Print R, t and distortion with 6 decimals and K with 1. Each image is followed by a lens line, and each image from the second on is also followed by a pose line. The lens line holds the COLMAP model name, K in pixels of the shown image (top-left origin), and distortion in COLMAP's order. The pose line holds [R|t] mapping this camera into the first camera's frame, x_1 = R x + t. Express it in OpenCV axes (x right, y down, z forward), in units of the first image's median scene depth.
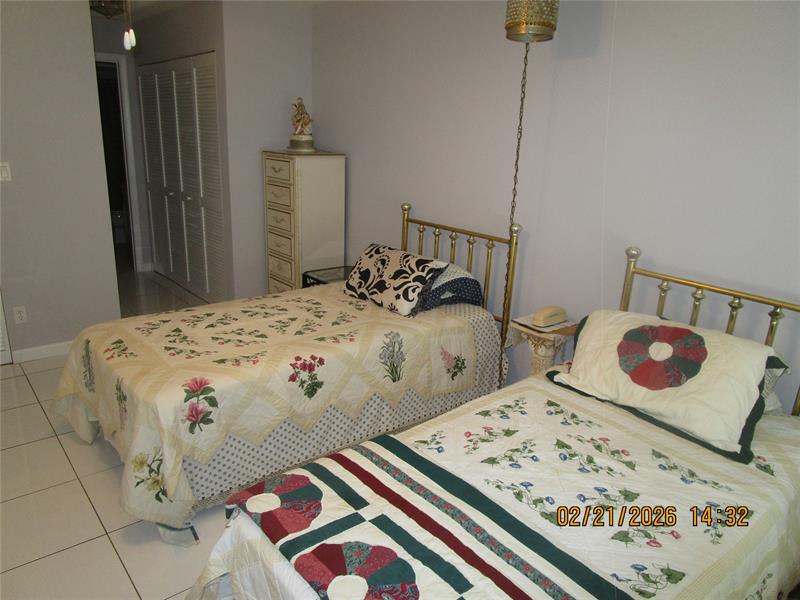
lens RADIAL K [[574.8, 0, 397.5], [0, 574.8, 304.1], [0, 0, 1]] dist [-0.028699, 0.007703]
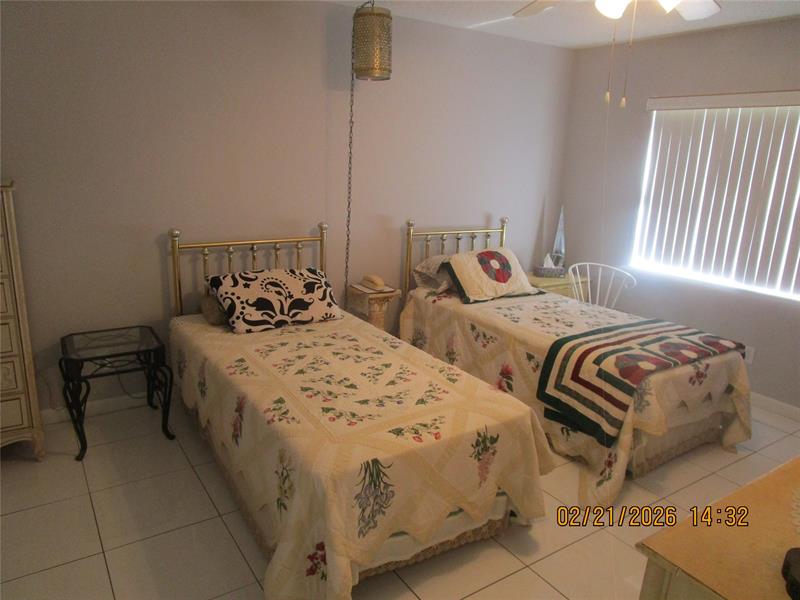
lens RADIAL K [[574.8, 0, 395.5], [0, 574.8, 299.7], [0, 0, 1]] dist [-0.028699, 0.007703]
pose [[0.123724, -0.279898, 0.952024, -1.081155], [0.260721, 0.934858, 0.240968, -0.267556], [-0.957453, 0.218399, 0.188639, 0.738873]]
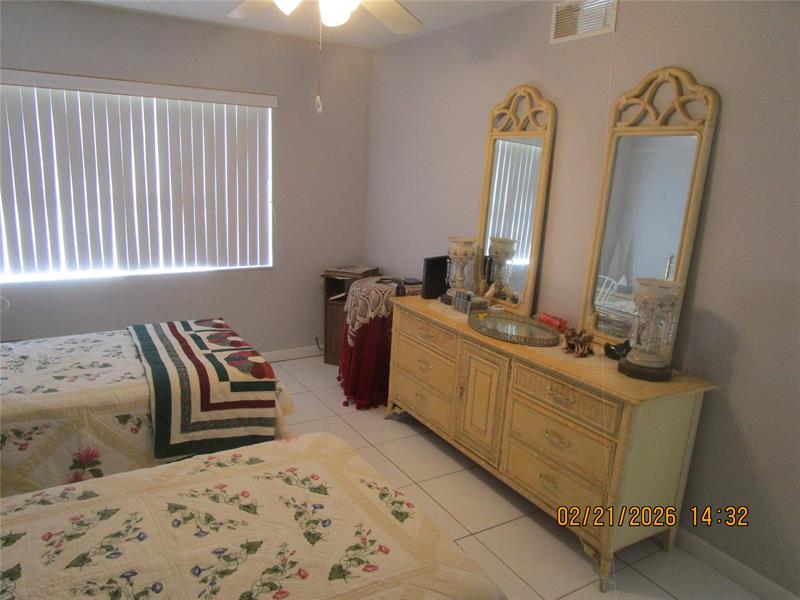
lens RADIAL K [[574.8, 0, 396.4], [0, 574.8, 302.3], [0, 0, 1]] dist [-0.028699, 0.007703]
pose [[-0.982352, -0.116063, 0.146678, -0.499104], [-0.025172, 0.859094, 0.511198, -0.415859], [-0.185341, 0.498484, -0.846854, 1.287752]]
